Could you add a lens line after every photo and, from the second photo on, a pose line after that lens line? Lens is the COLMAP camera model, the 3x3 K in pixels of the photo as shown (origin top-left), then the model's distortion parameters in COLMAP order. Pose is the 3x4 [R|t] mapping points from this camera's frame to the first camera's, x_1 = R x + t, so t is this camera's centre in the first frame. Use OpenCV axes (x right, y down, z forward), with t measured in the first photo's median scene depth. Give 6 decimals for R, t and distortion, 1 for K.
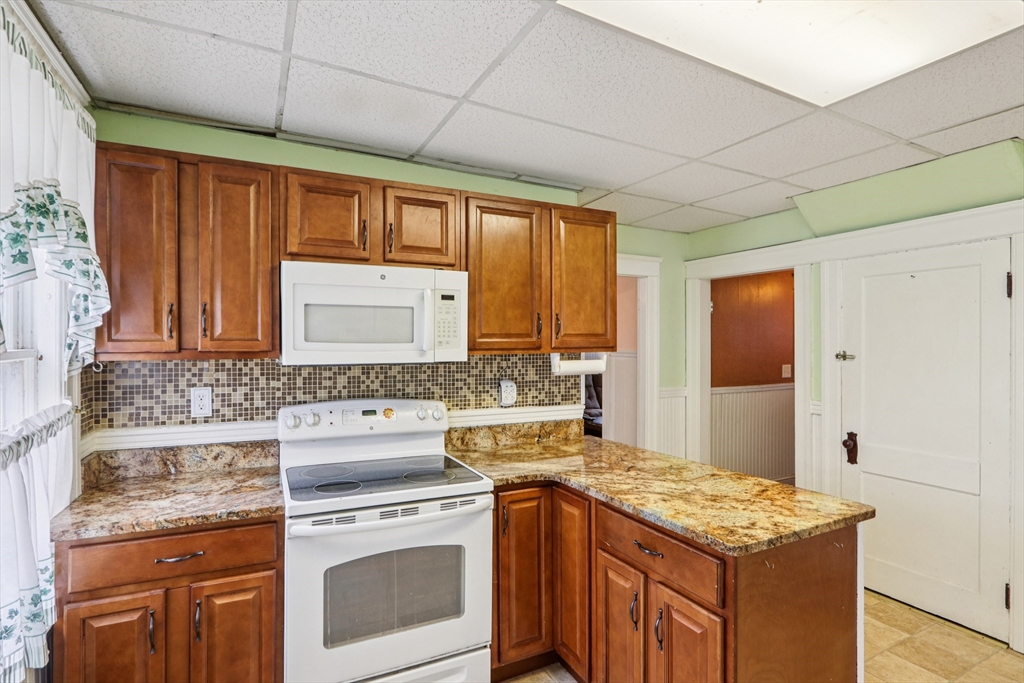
lens RADIAL K [[484.0, 0, 505.5], [0, 484.0, 342.4], [0, 0, 1]] dist [-0.018537, 0.002229]
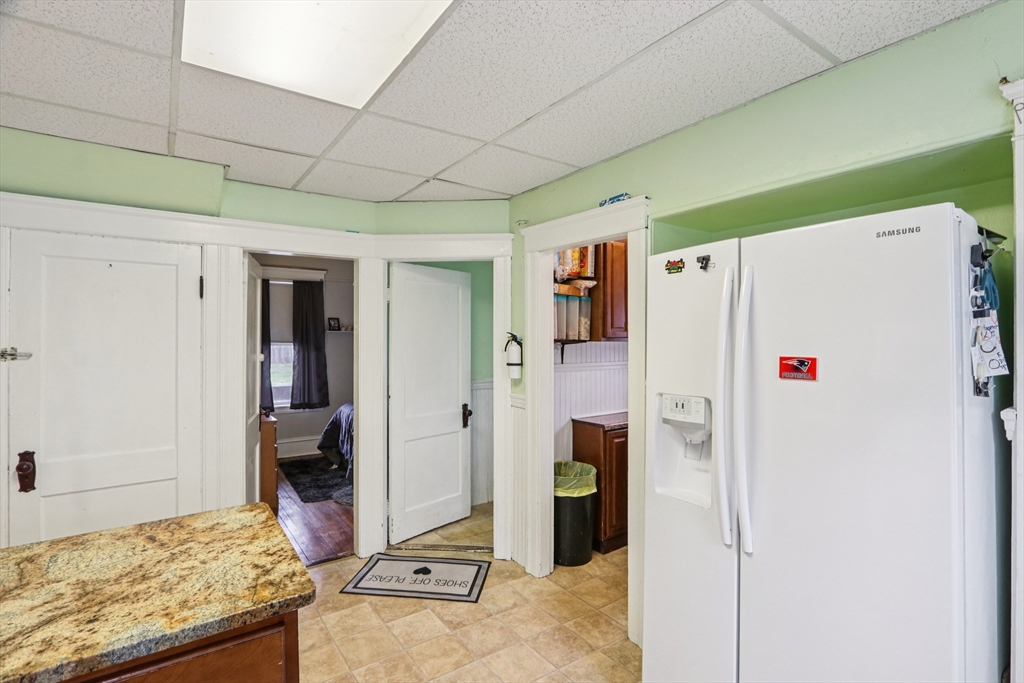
lens RADIAL K [[484.0, 0, 507.5], [0, 484.0, 331.7], [0, 0, 1]] dist [-0.018537, 0.002229]
pose [[-0.138282, 0.014002, 0.990294, -0.206057], [-0.003440, 0.999887, -0.014618, 0.001604], [-0.990387, -0.005428, -0.138218, 0.442478]]
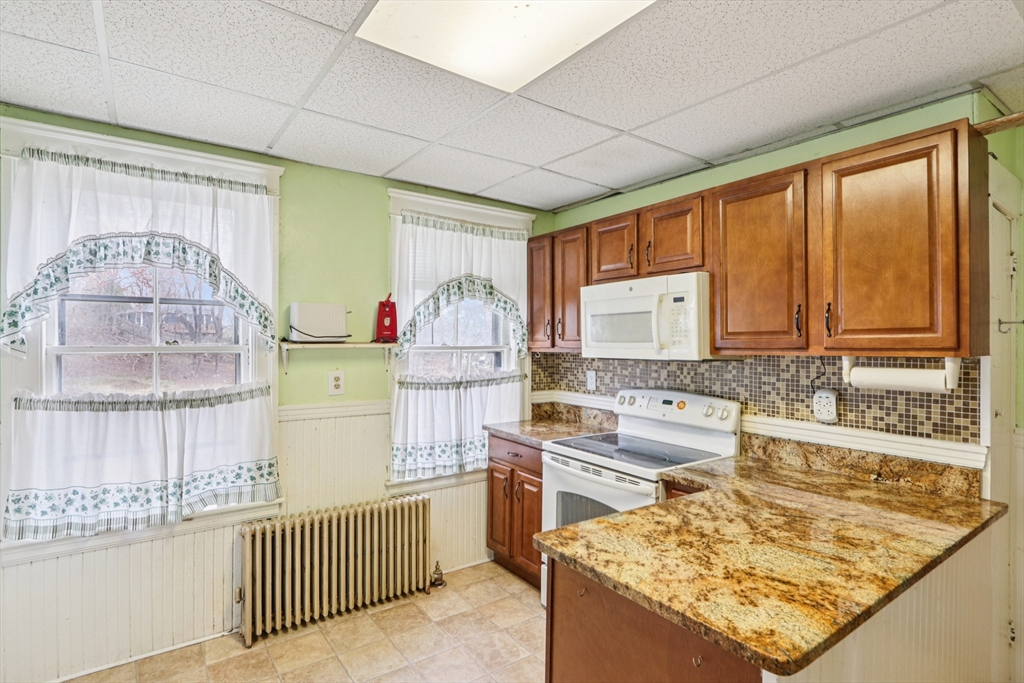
lens RADIAL K [[519.6, 0, 529.3], [0, 519.6, 342.4], [0, 0, 1]] dist [-0.002257, -0.000023]
pose [[0.186889, -0.000743, -0.982381, 0.884642], [0.000188, 1.000000, -0.000721, 0.001908], [0.982381, -0.000050, 0.186889, 0.435760]]
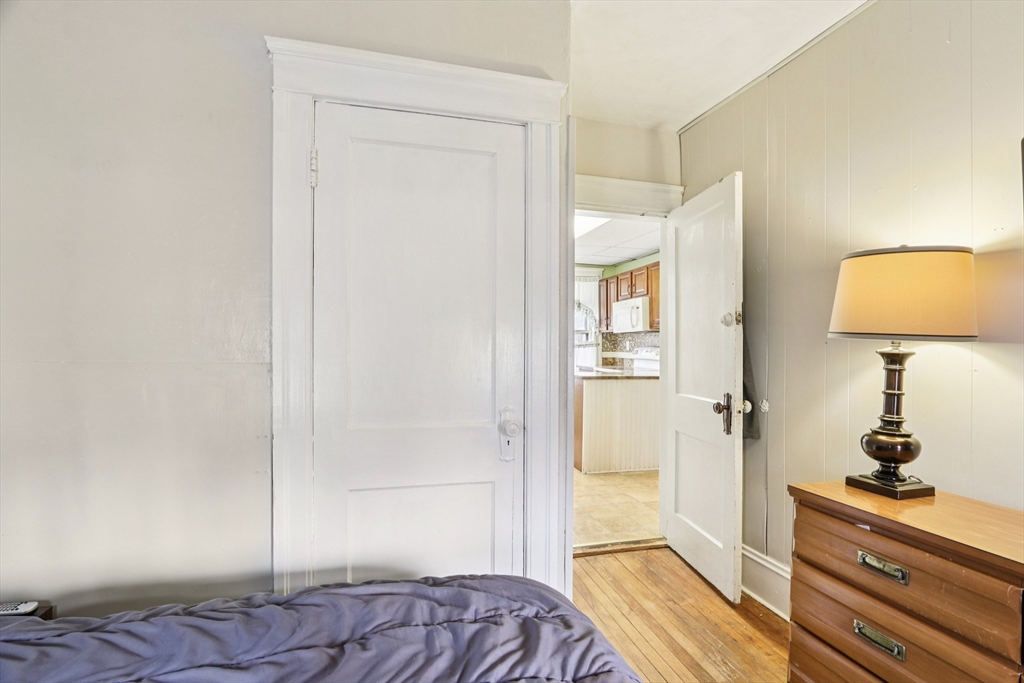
lens RADIAL K [[484.0, 0, 513.3], [0, 484.0, 344.3], [0, 0, 1]] dist [-0.018537, 0.002229]
pose [[-0.215806, -0.002490, -0.976433, 2.506167], [-0.000949, 0.999997, -0.002341, 0.110189], [0.976436, 0.000421, -0.215807, 0.850032]]
